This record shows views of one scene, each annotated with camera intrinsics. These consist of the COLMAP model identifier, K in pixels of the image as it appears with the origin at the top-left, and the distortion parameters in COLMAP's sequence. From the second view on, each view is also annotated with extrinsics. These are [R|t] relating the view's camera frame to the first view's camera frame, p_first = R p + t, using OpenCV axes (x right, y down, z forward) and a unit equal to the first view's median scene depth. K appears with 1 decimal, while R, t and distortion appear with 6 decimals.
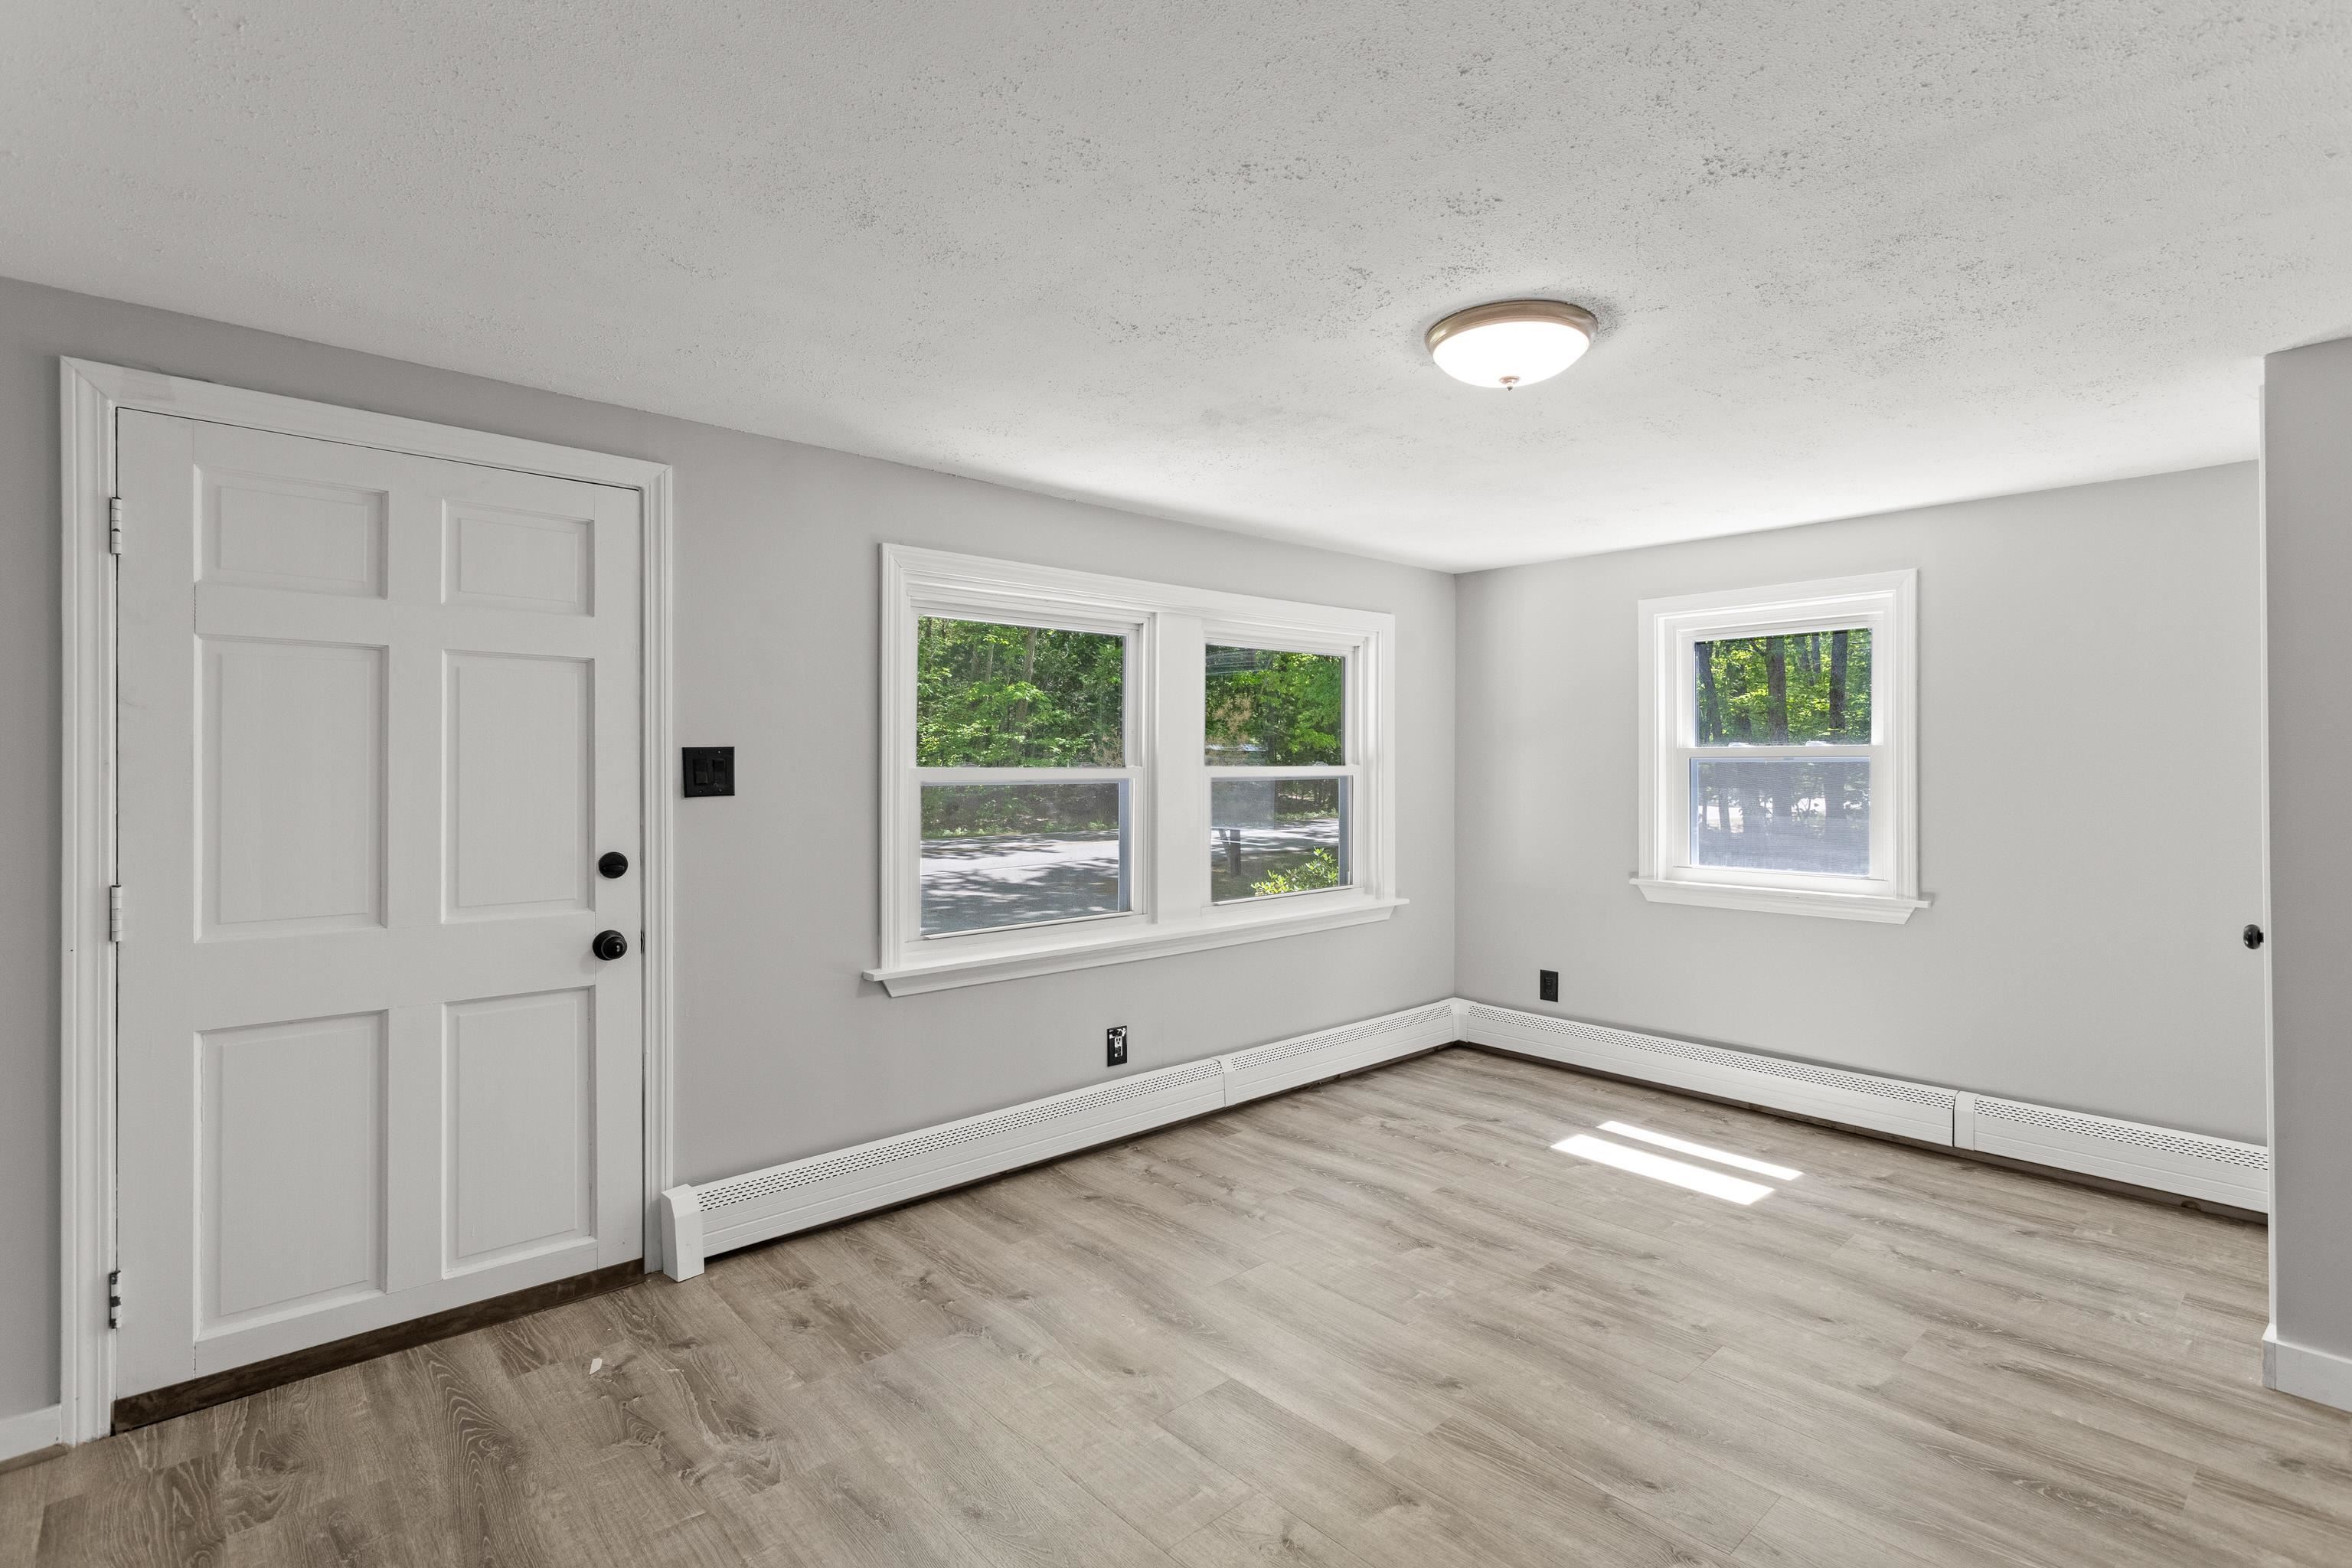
lens RADIAL K [[1111.8, 0, 1171.9], [0, 1111.8, 782.1], [0, 0, 1]] dist [0.000149, 0.001110]
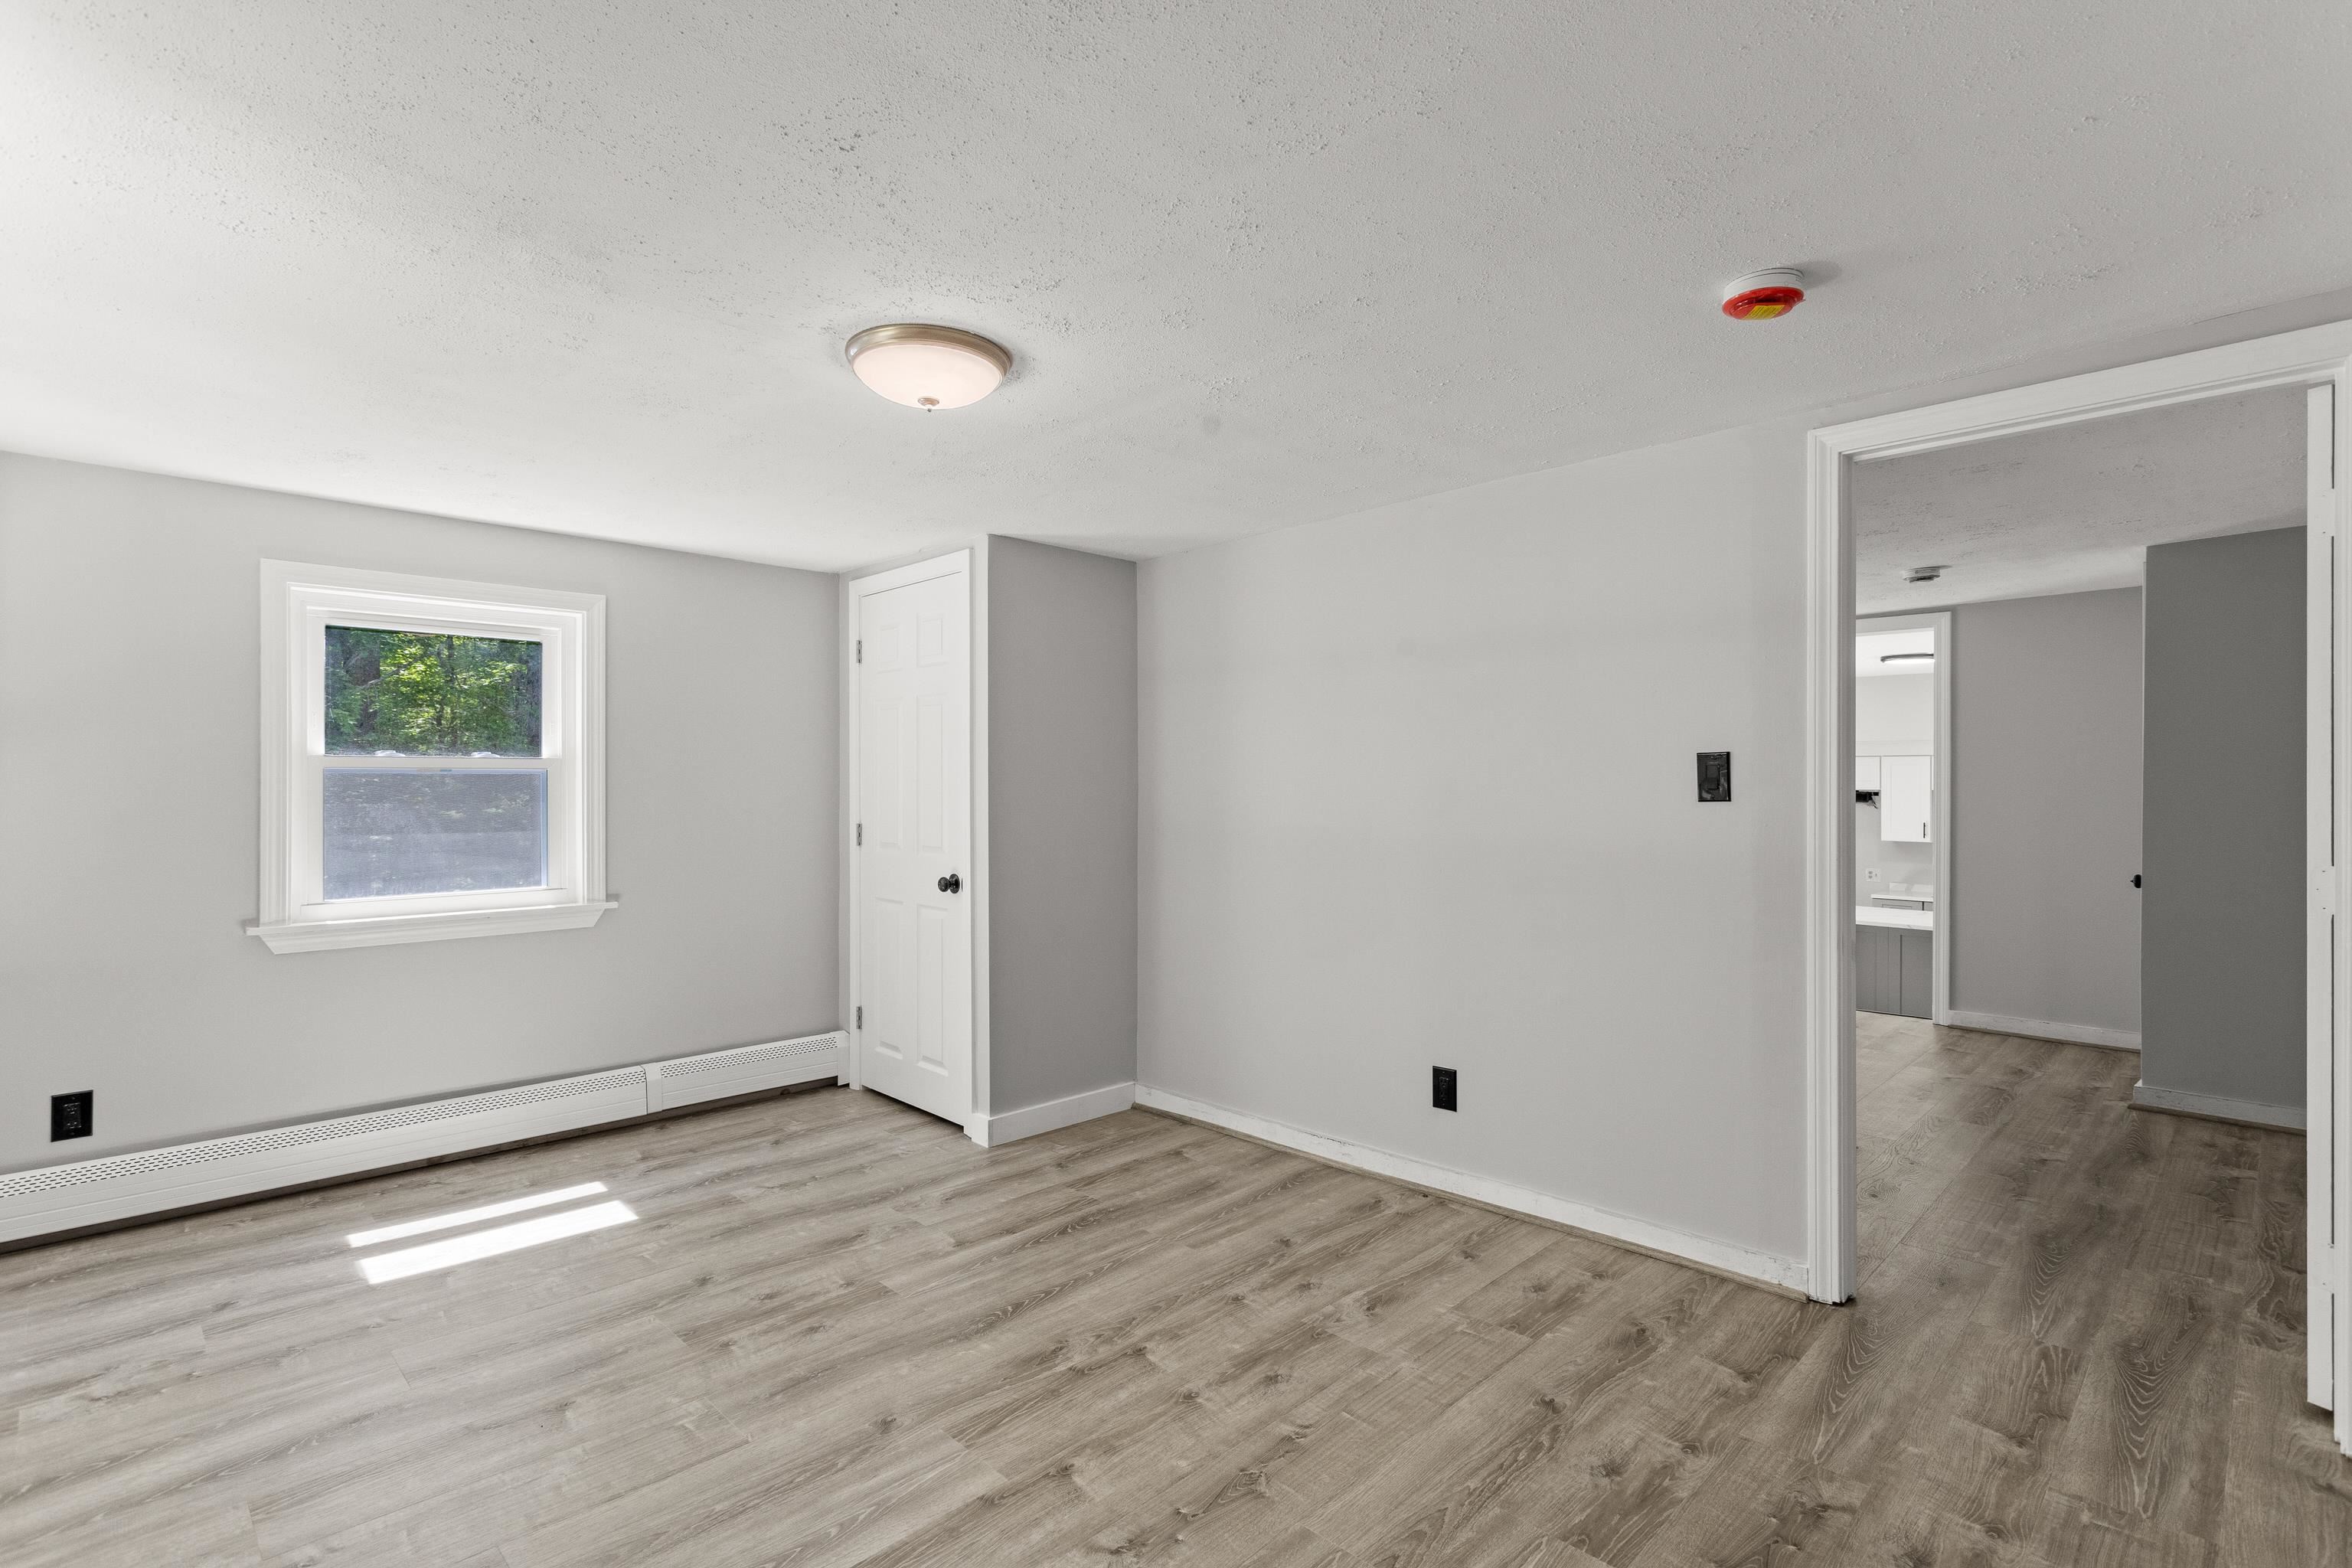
lens RADIAL K [[1111.8, 0, 1196.6], [0, 1111.8, 797.7], [0, 0, 1]] dist [0.000149, 0.001110]
pose [[-0.059567, -0.014532, 0.998119, -0.588467], [0.013135, 0.999796, 0.015340, -0.006470], [-0.998138, 0.014024, -0.059364, 0.647674]]
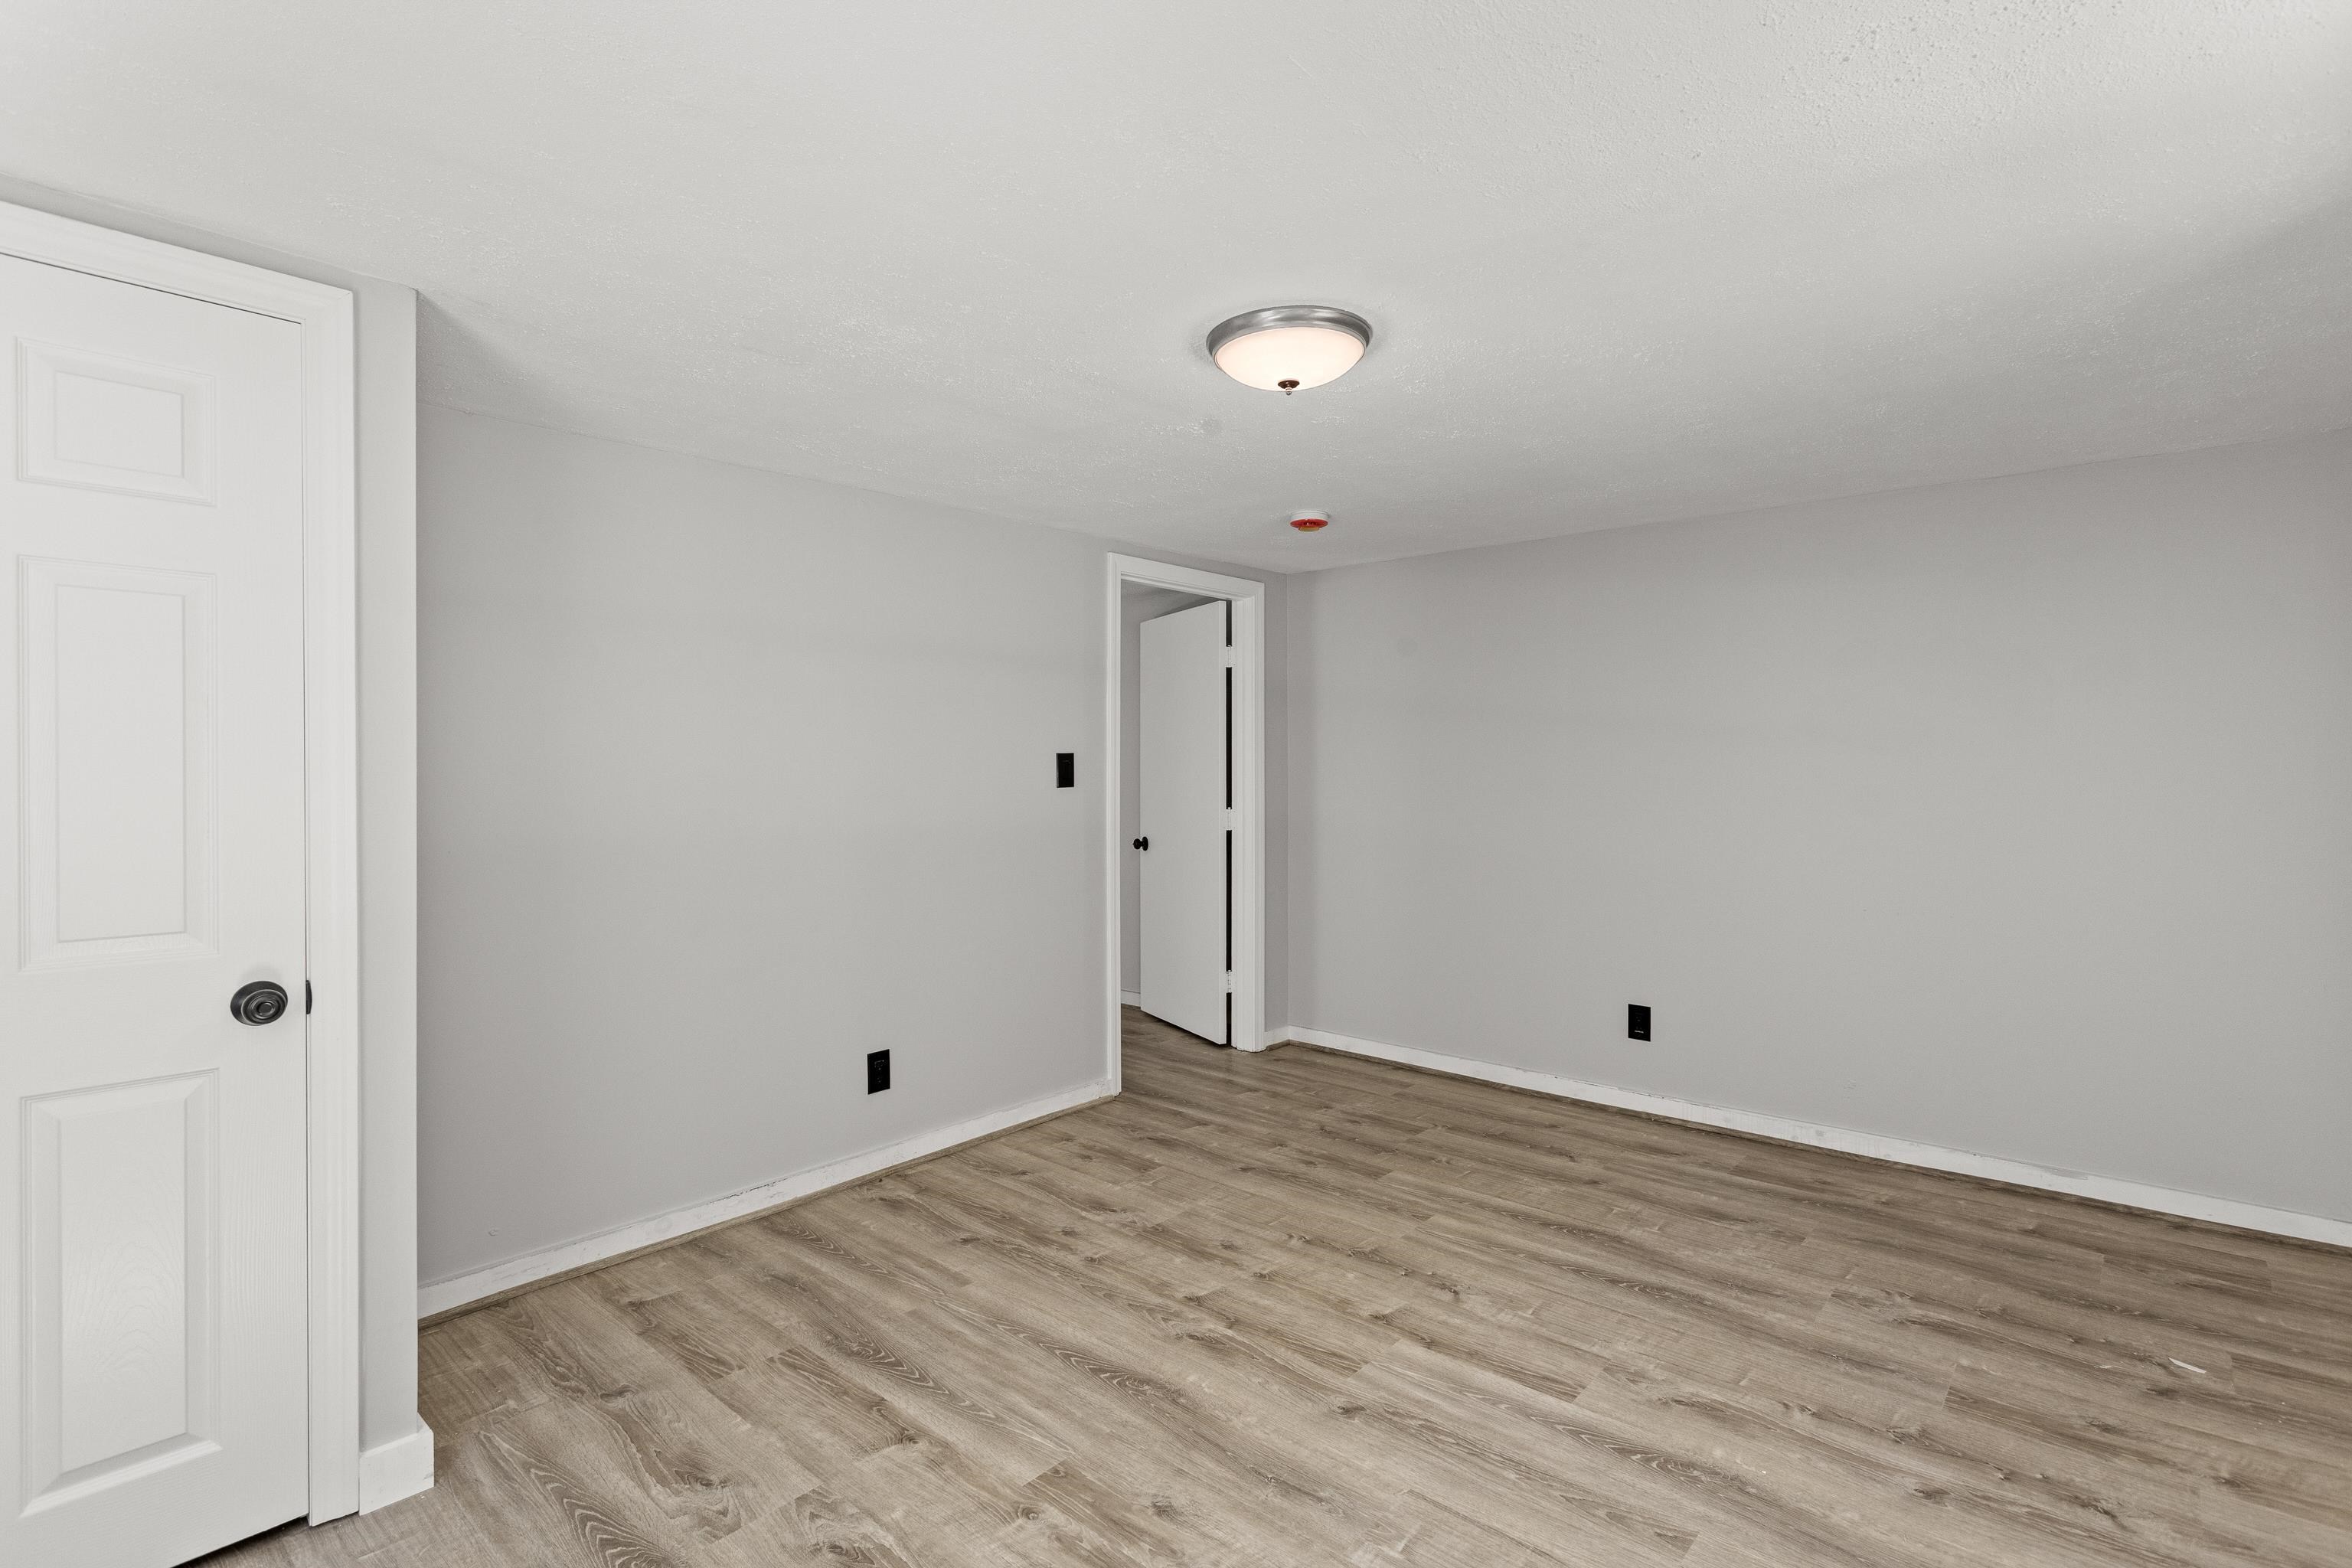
lens RADIAL K [[1111.8, 0, 1181.7], [0, 1111.8, 798.8], [0, 0, 1]] dist [0.000149, 0.001110]
pose [[-0.993381, 0.006110, -0.114701, 0.415309], [0.001795, 0.999288, 0.037685, -0.019605], [0.114850, 0.037230, -0.992685, 1.587366]]
